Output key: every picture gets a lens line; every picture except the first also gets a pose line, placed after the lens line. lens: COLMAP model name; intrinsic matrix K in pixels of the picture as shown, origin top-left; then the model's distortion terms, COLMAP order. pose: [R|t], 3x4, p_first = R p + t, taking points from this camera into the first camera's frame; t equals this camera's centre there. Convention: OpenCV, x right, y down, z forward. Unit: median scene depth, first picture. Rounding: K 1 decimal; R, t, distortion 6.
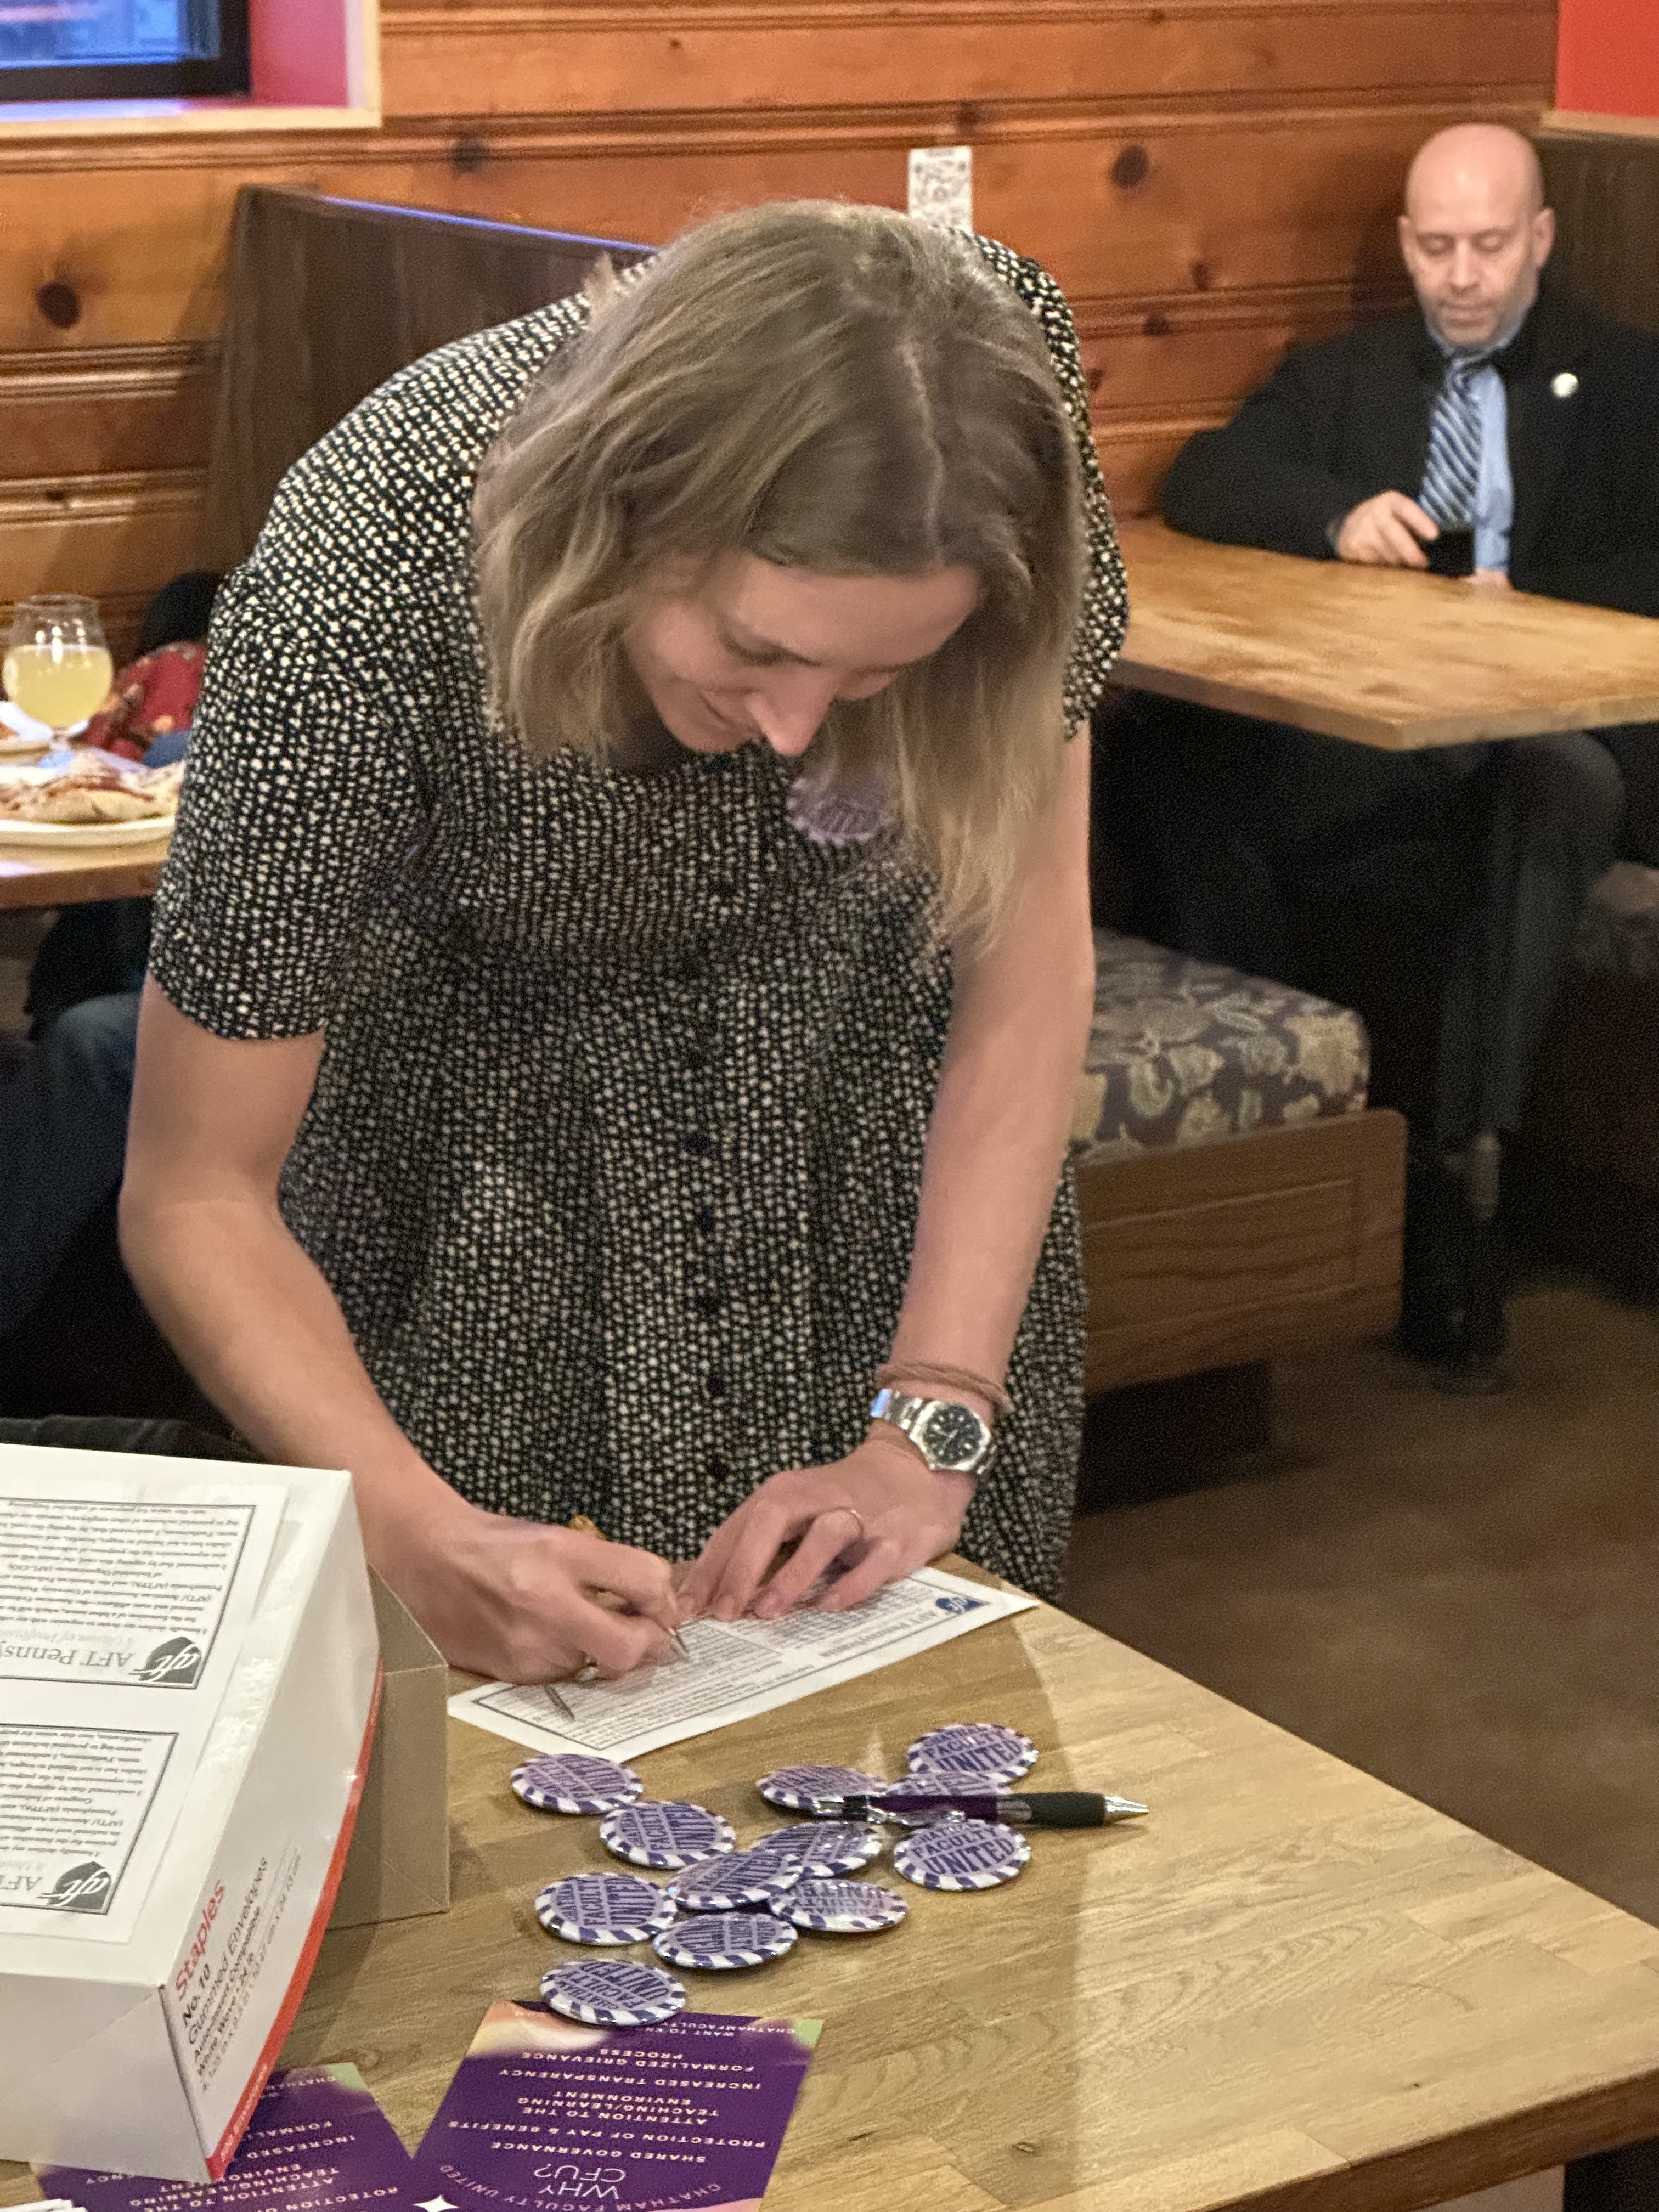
lens RADIAL K [[5076.6, 0, 834.9], [0, 5076.6, 1105.5], [0, 0, 1]] dist [0.185537, 0.000000]
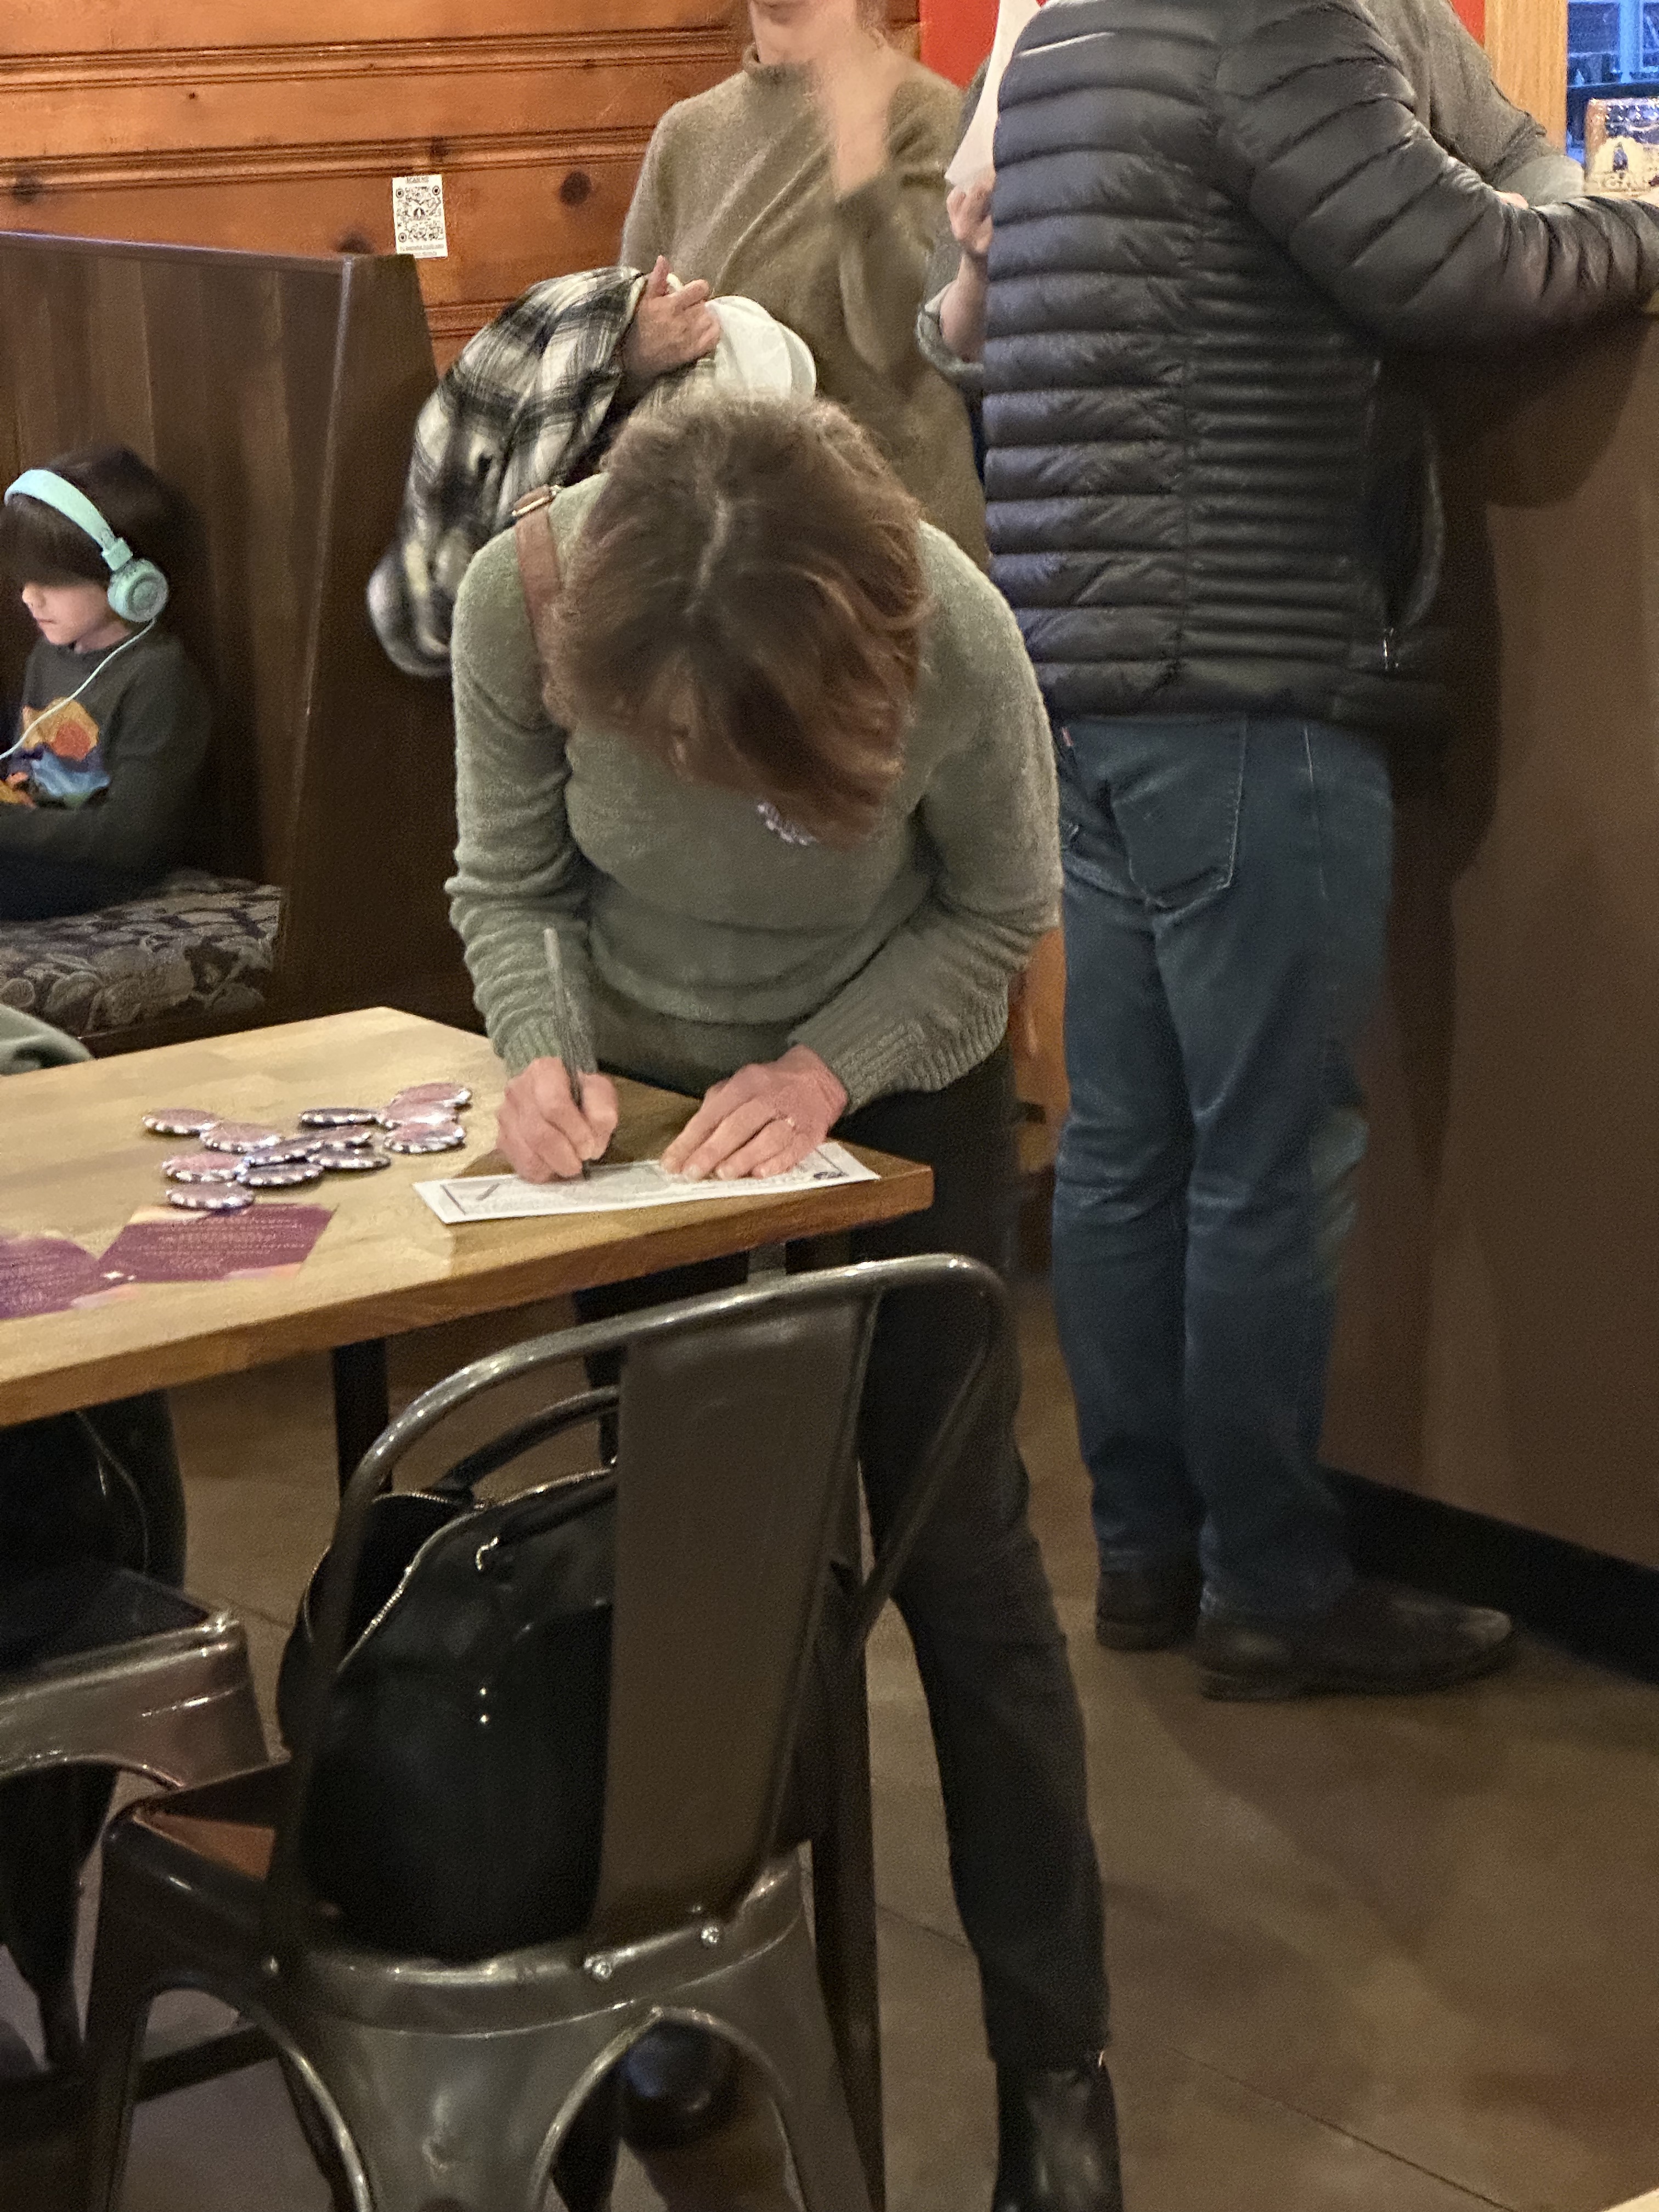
lens RADIAL K [[5076.6, 0, 829.4], [0, 5076.6, 1101.9], [0, 0, 1]] dist [0.185537, 0.000000]
pose [[0.995313, -0.051467, 0.081877, 0.007596], [0.052994, 0.998457, -0.016578, 0.060755], [-0.080897, 0.020839, 0.996505, -0.227226]]
